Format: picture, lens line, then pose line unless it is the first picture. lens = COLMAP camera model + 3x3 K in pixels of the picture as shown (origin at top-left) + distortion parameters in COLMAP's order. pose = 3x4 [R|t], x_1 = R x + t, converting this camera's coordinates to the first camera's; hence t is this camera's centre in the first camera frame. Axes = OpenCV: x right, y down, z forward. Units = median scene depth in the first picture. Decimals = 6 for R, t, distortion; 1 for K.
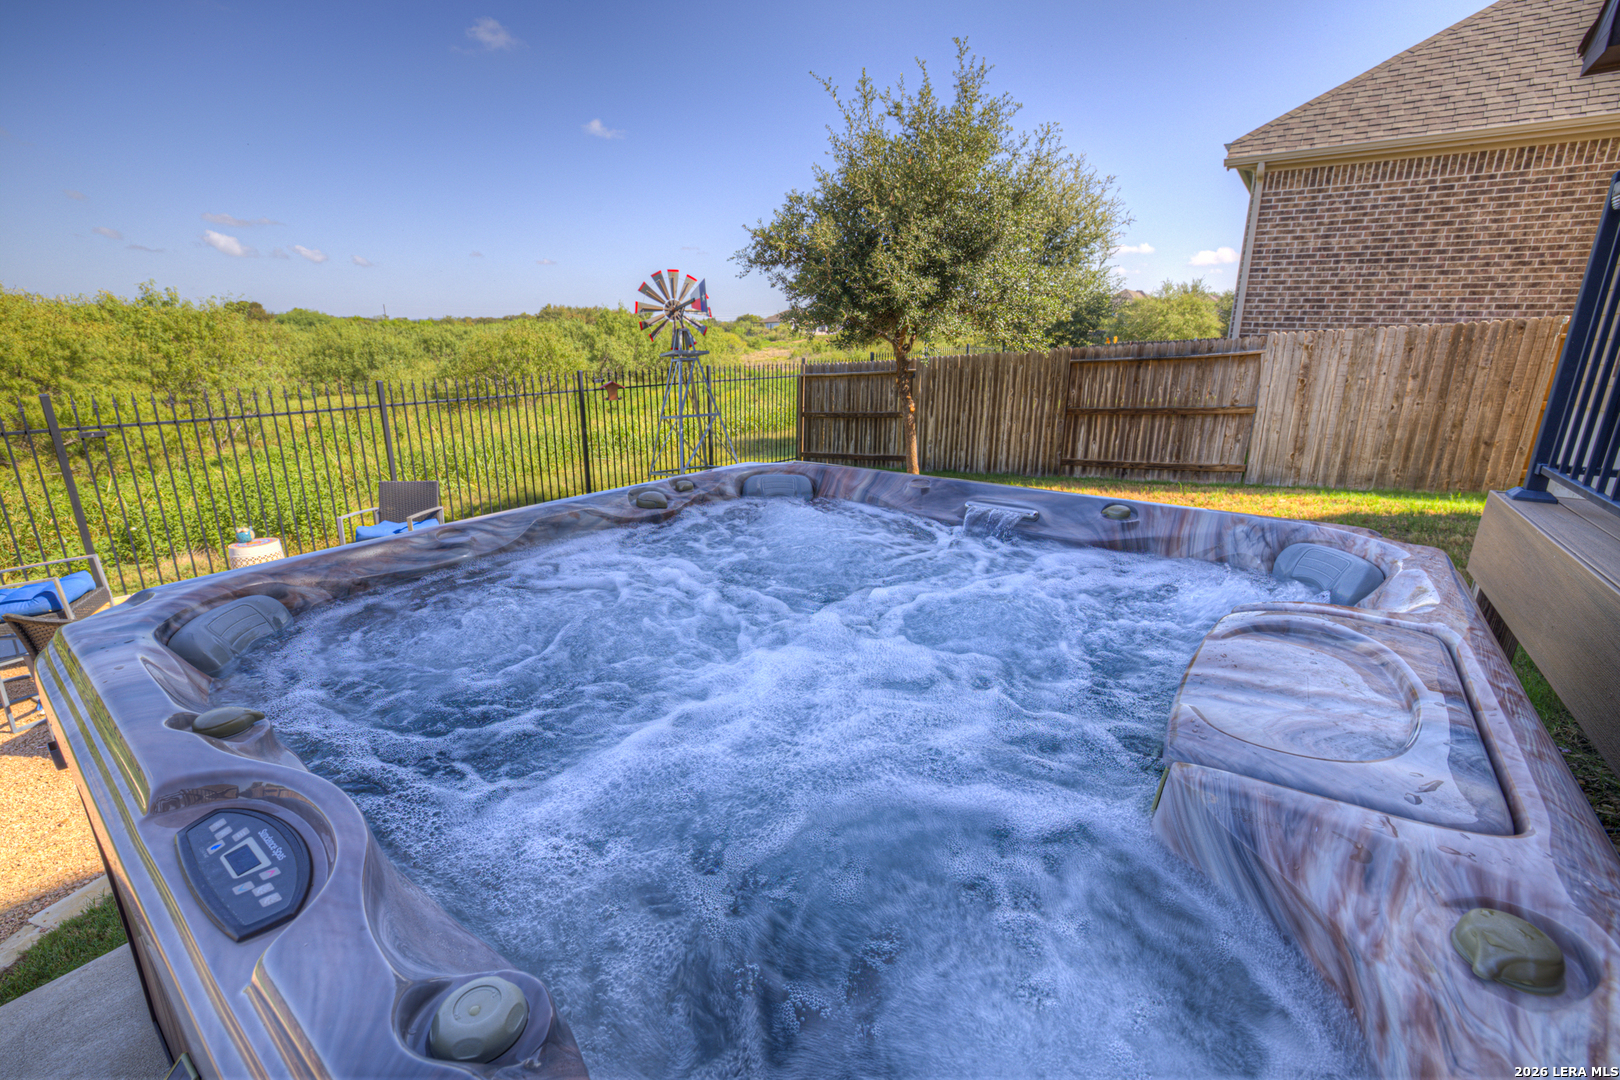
lens RADIAL K [[694.1, 0, 802.3], [0, 694.1, 530.5], [0, 0, 1]] dist [-0.051188, 0.020064]
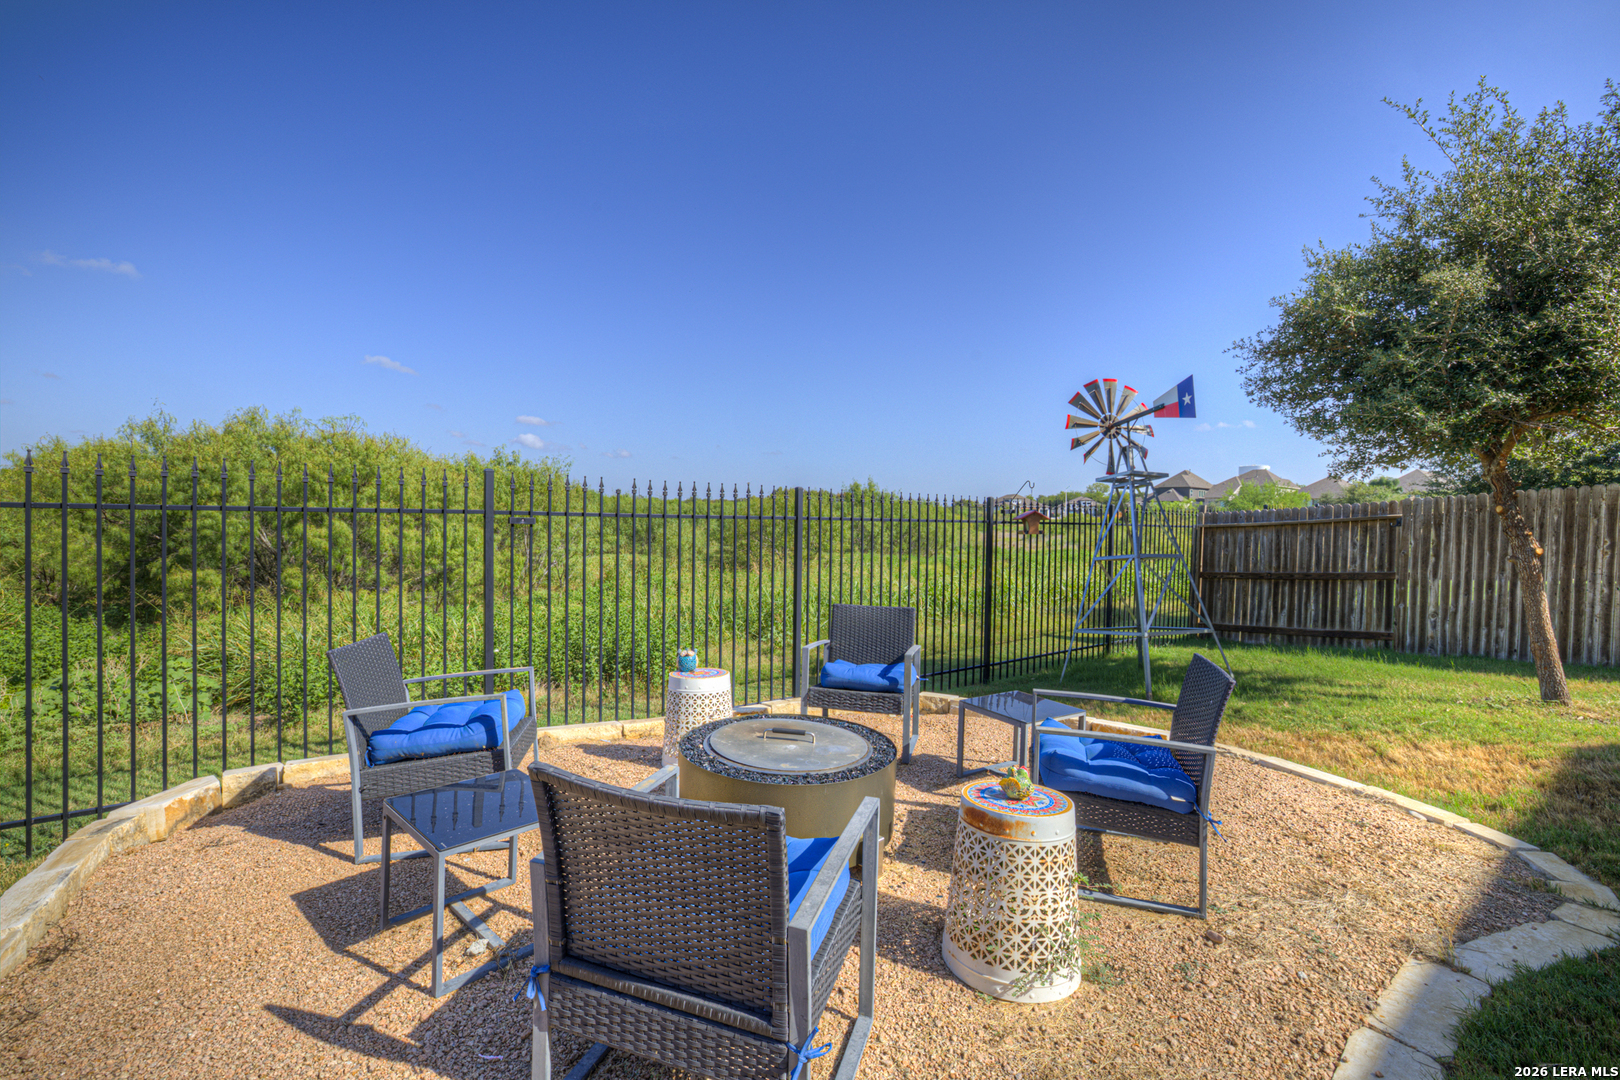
lens RADIAL K [[694.8, 0, 798.6], [0, 694.8, 526.3], [0, 0, 1]] dist [-0.046314, 0.017354]
pose [[0.955922, 0.016322, -0.293165, -0.294844], [-0.093068, 0.963813, -0.249805, 0.023844], [0.278479, 0.266079, 0.922850, 0.195360]]
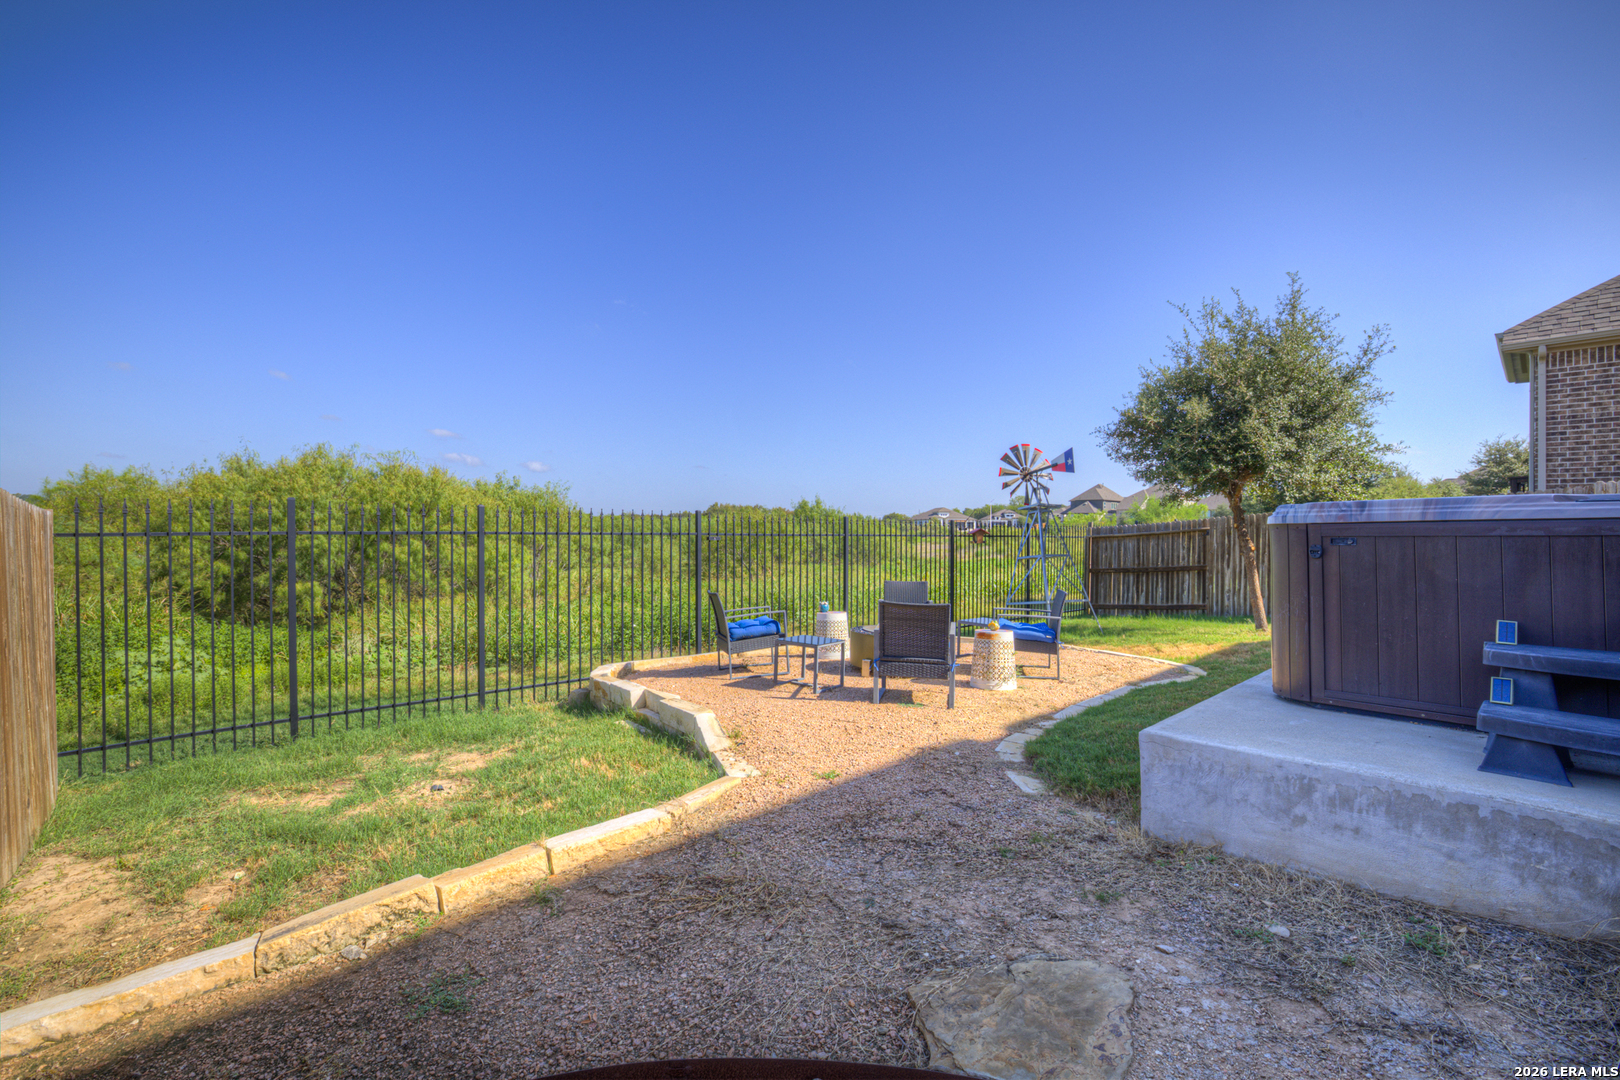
lens RADIAL K [[694.8, 0, 798.6], [0, 694.8, 526.3], [0, 0, 1]] dist [-0.046314, 0.017354]
pose [[0.980378, 0.000869, -0.197124, -0.344210], [-0.056562, 0.959181, -0.277077, 0.144956], [0.188837, 0.282790, 0.940410, -0.240349]]
